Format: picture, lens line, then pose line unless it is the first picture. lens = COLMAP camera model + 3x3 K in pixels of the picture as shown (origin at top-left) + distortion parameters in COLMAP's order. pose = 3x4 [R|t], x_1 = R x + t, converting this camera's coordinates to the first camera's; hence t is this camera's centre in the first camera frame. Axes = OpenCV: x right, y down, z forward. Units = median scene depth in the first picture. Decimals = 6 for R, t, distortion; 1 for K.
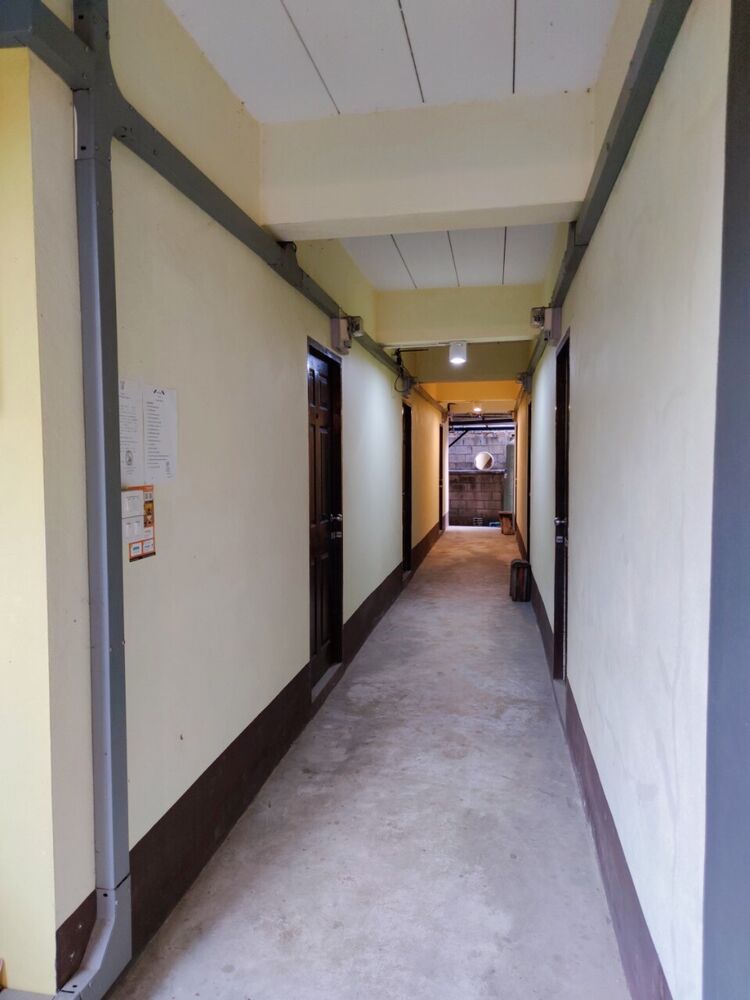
lens RADIAL K [[705.3, 0, 376.9], [0, 705.3, 508.0], [0, 0, 1]] dist [0.113849, -0.130113]
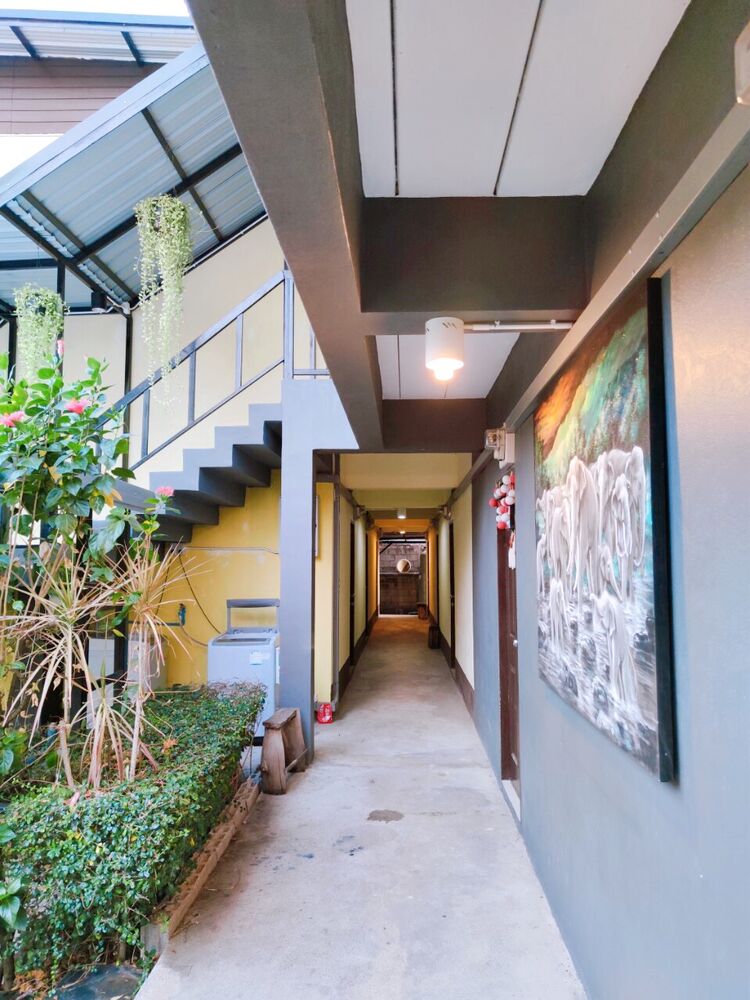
lens RADIAL K [[711.0, 0, 378.0], [0, 711.0, 500.8], [0, 0, 1]] dist [0.048591, -0.034083]
pose [[0.991294, 0.012140, 0.131105, -0.086794], [0.008138, 0.988187, -0.153036, 0.020058], [-0.131414, 0.152771, 0.979485, -0.384732]]
